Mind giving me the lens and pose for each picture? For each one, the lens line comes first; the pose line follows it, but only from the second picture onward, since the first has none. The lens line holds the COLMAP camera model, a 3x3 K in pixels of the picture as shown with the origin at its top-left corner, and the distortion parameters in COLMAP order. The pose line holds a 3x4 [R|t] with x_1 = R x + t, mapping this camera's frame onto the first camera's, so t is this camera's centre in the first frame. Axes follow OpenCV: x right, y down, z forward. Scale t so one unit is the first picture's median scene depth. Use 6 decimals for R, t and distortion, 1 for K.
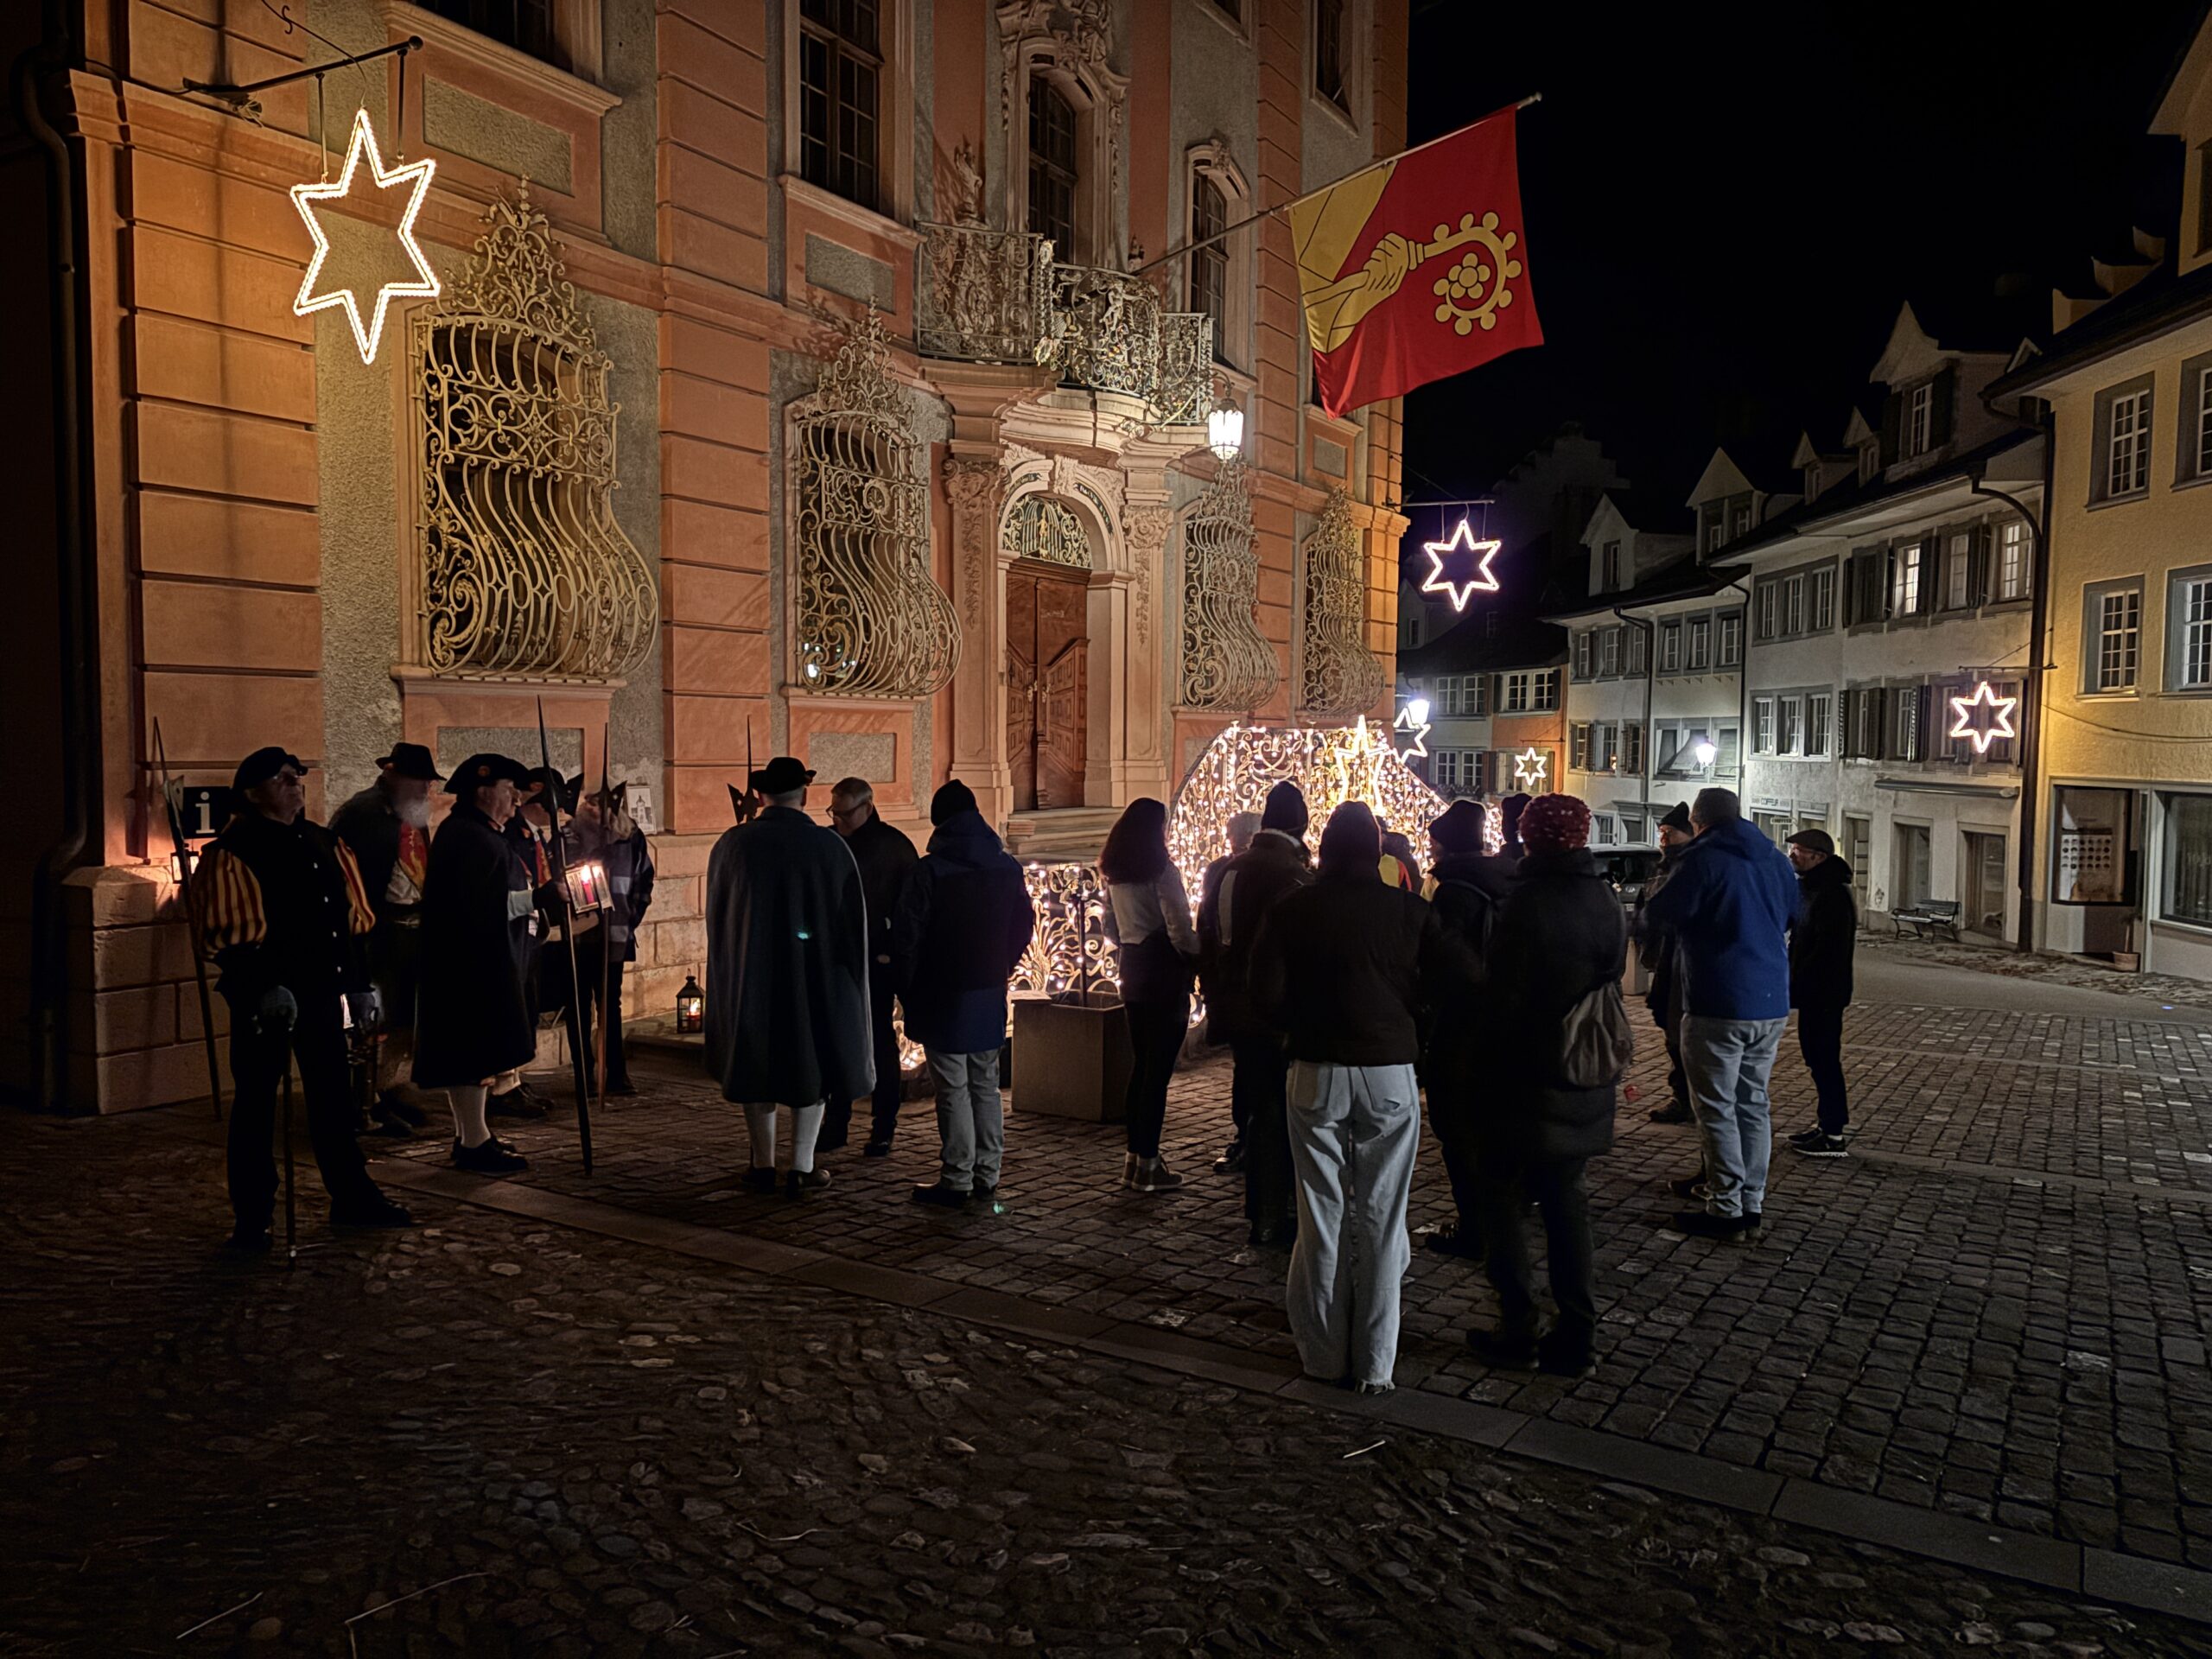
lens RADIAL K [[1651.3, 0, 1116.7], [0, 1651.3, 842.7], [0, 0, 1]] dist [0.033757, -0.035794]
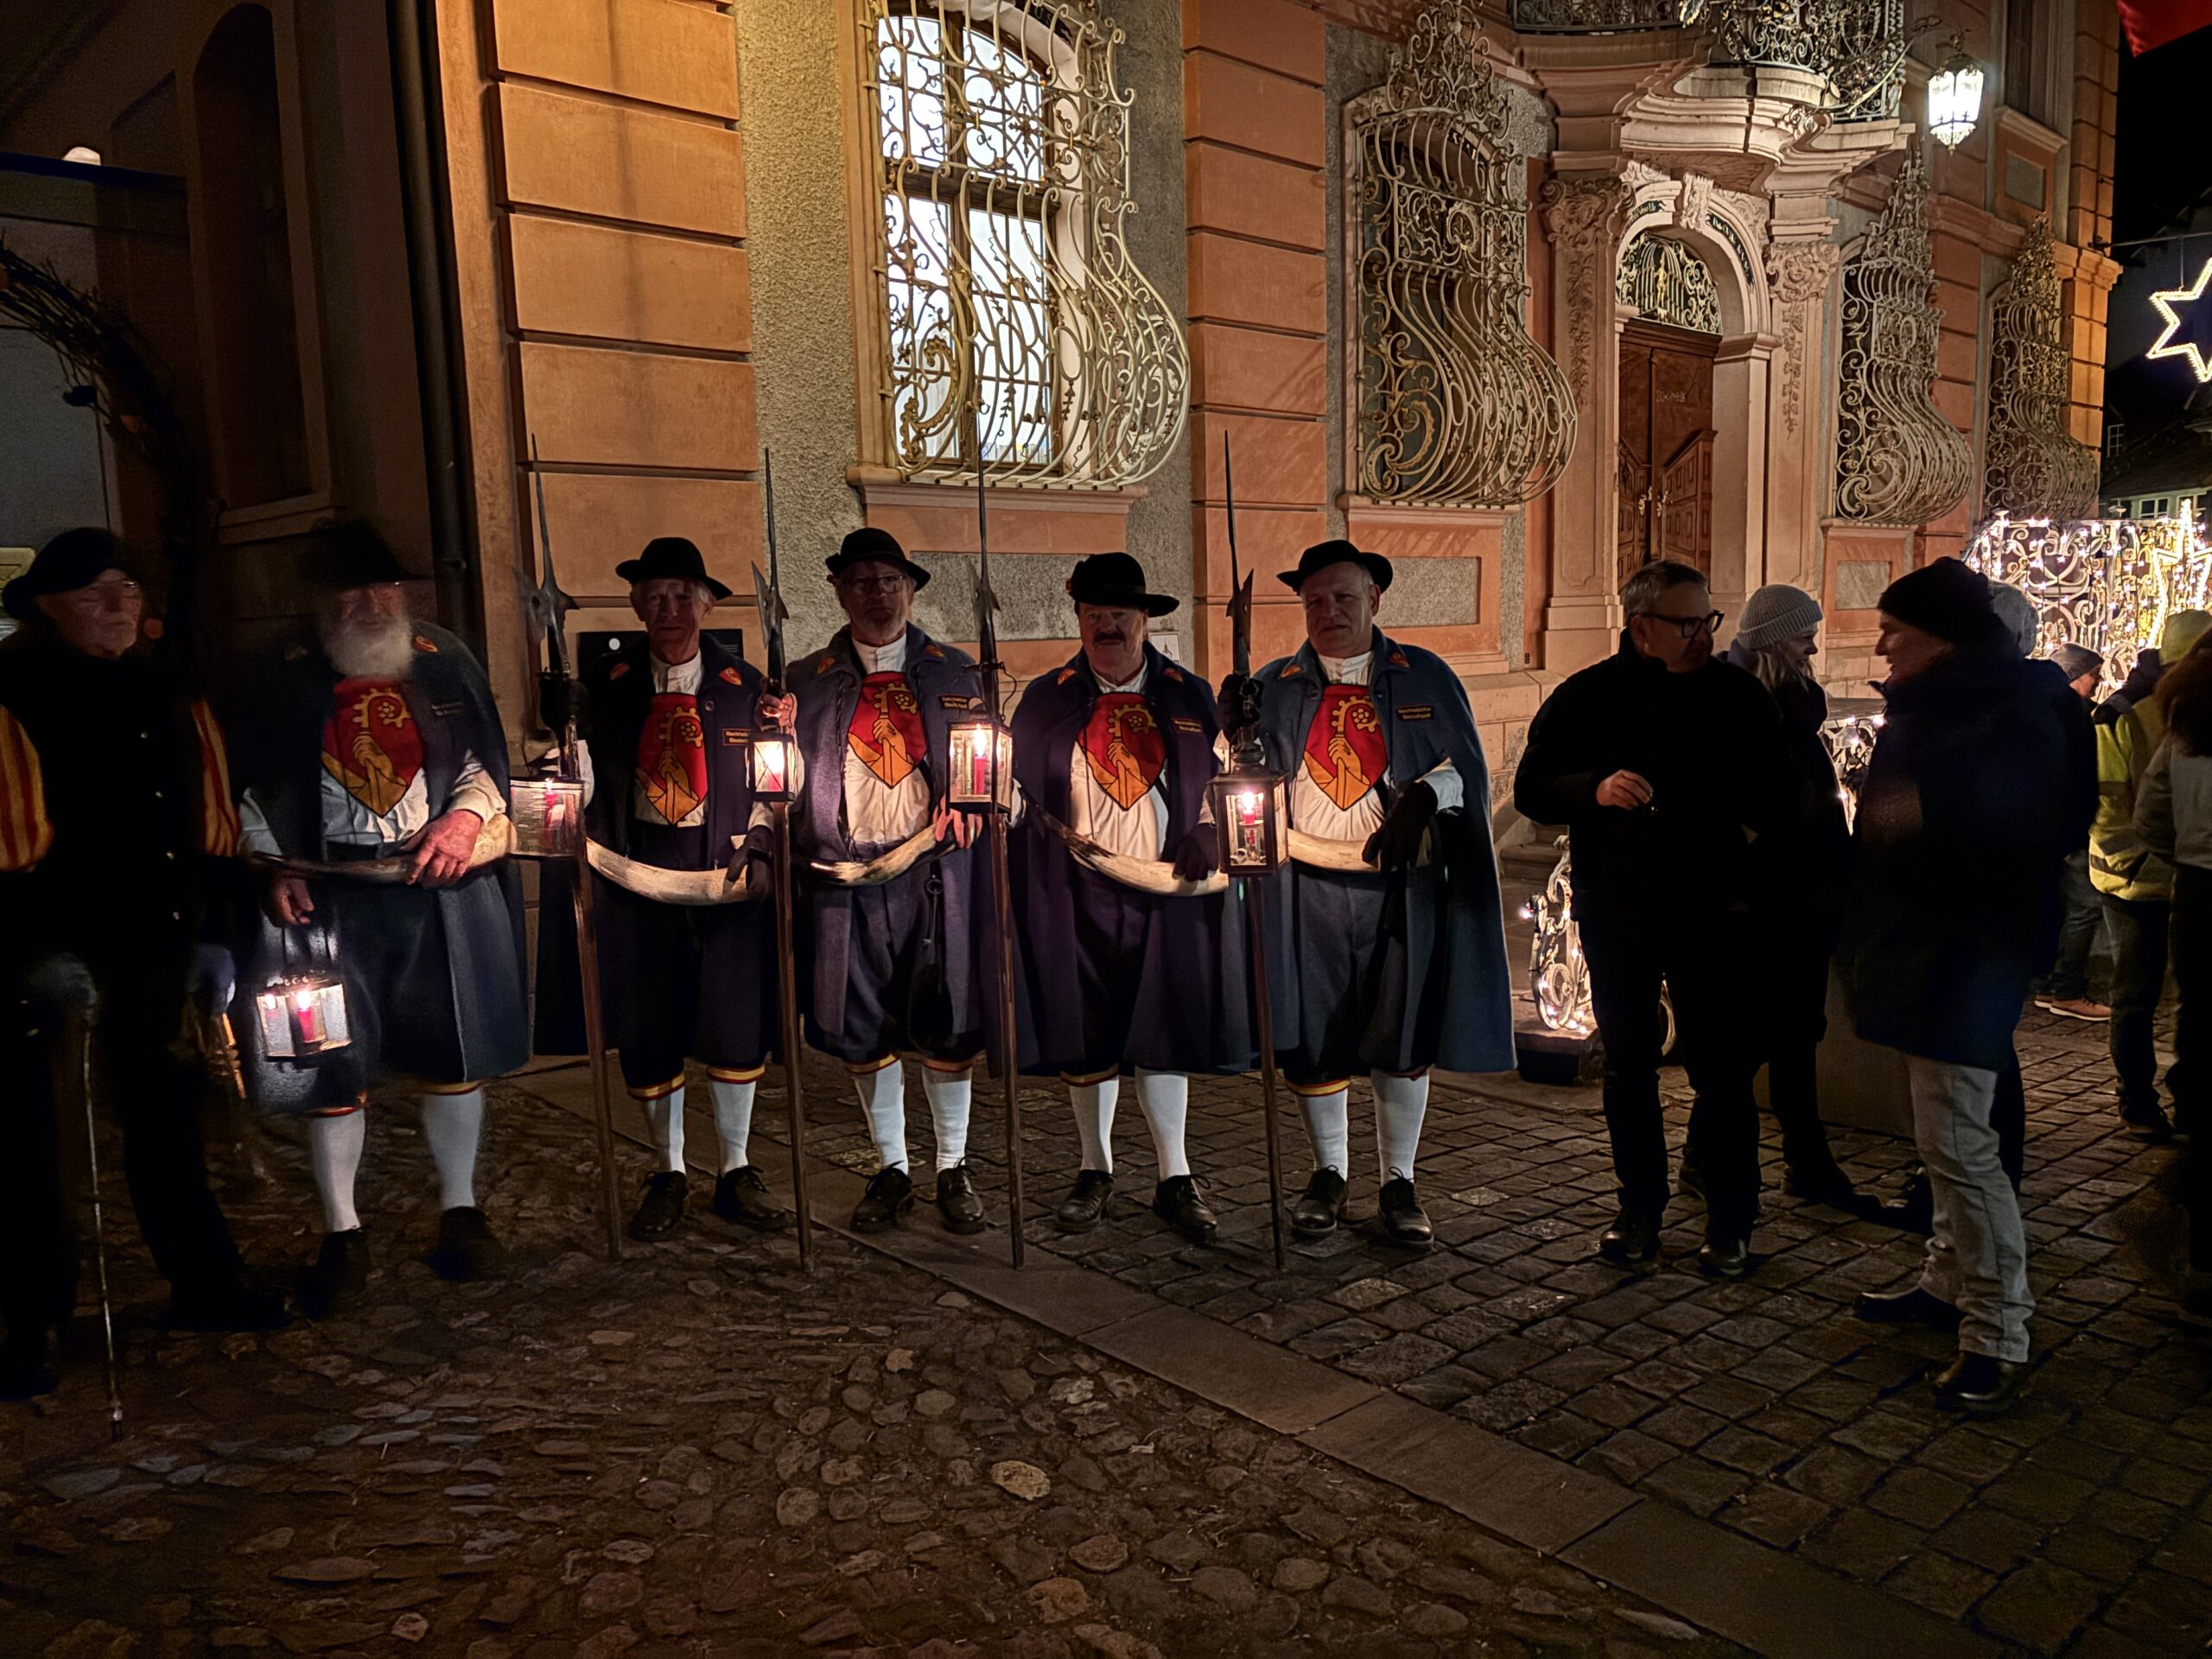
lens RADIAL K [[1651.3, 0, 1101.0], [0, 1651.3, 830.9], [0, 0, 1]] dist [0.033757, -0.035794]
pose [[0.958337, 0.001355, -0.285638, -0.085607], [0.017363, 0.997863, 0.062989, 0.007516], [0.285113, -0.065324, 0.956265, 0.228194]]
